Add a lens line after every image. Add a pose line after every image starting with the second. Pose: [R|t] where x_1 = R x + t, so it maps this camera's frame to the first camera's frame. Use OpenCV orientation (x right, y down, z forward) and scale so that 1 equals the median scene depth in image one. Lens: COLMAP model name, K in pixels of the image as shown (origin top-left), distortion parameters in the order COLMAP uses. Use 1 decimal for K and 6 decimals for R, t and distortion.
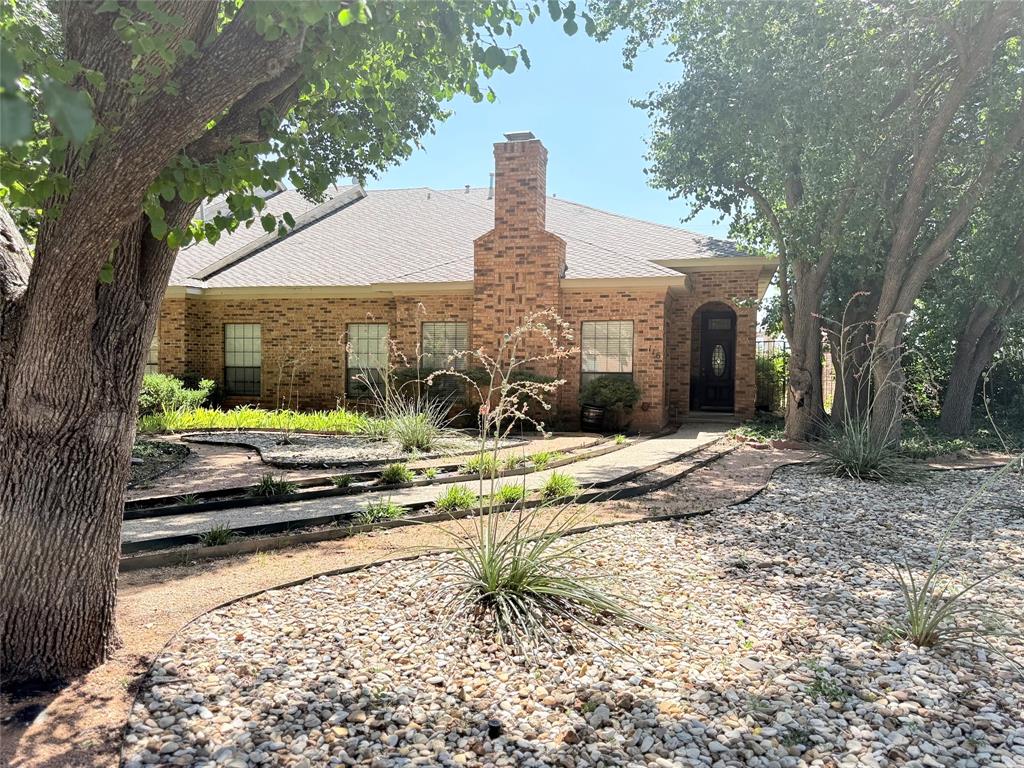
lens RADIAL K [[714.3, 0, 512.0], [0, 714.3, 384.0], [0, 0, 1]] dist [0.036916, -0.002207]
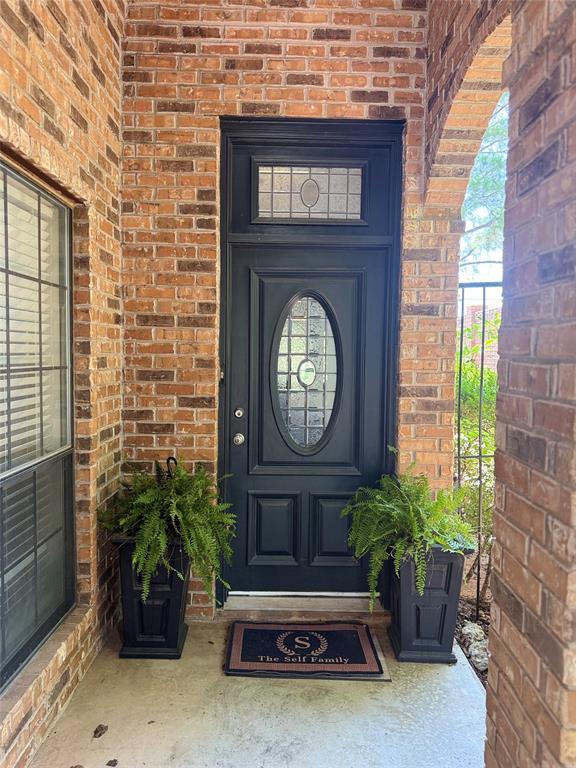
lens RADIAL K [[535.7, 0, 288.0], [0, 535.7, 384.0], [0, 0, 1]] dist [0.036916, -0.002207]
pose [[0.961422, -0.018374, 0.274463, 0.324671], [0.010993, 0.999536, 0.028409, -0.047777], [-0.274858, -0.024296, 0.961178, 1.160801]]
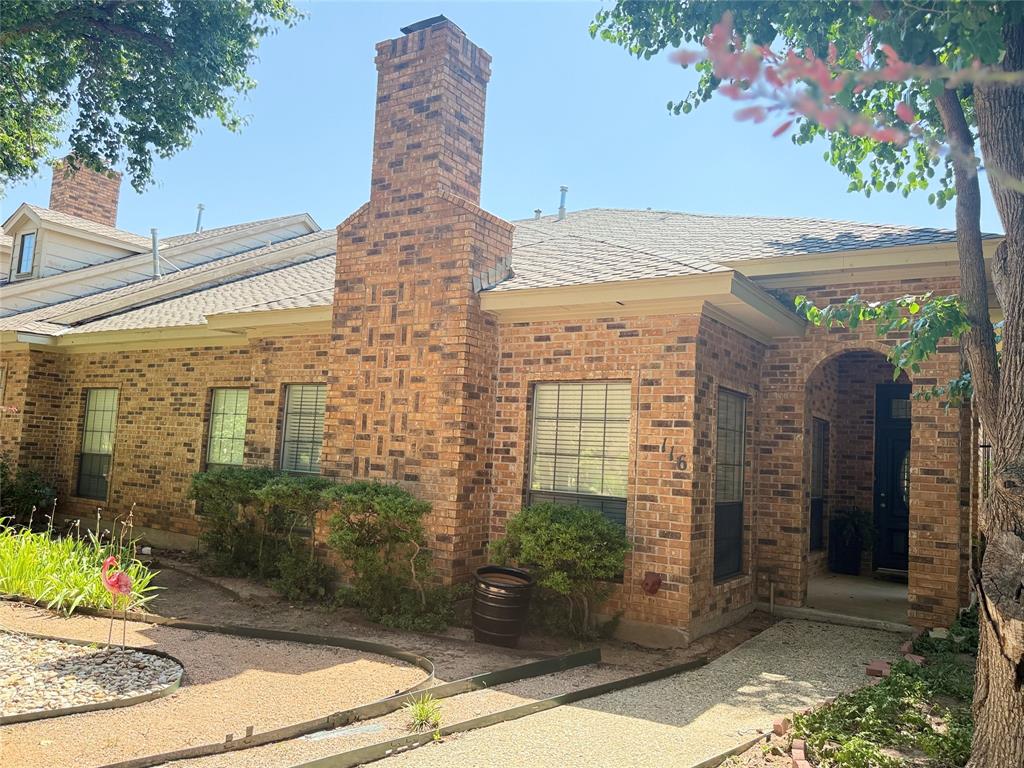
lens RADIAL K [[779.8, 0, 512.0], [0, 779.8, 384.0], [0, 0, 1]] dist [0.017680, -0.004087]
pose [[0.955783, 0.015020, -0.293689, 0.239201], [-0.054349, 0.990513, -0.126217, -0.021455], [0.289007, 0.136598, 0.947532, 0.514584]]
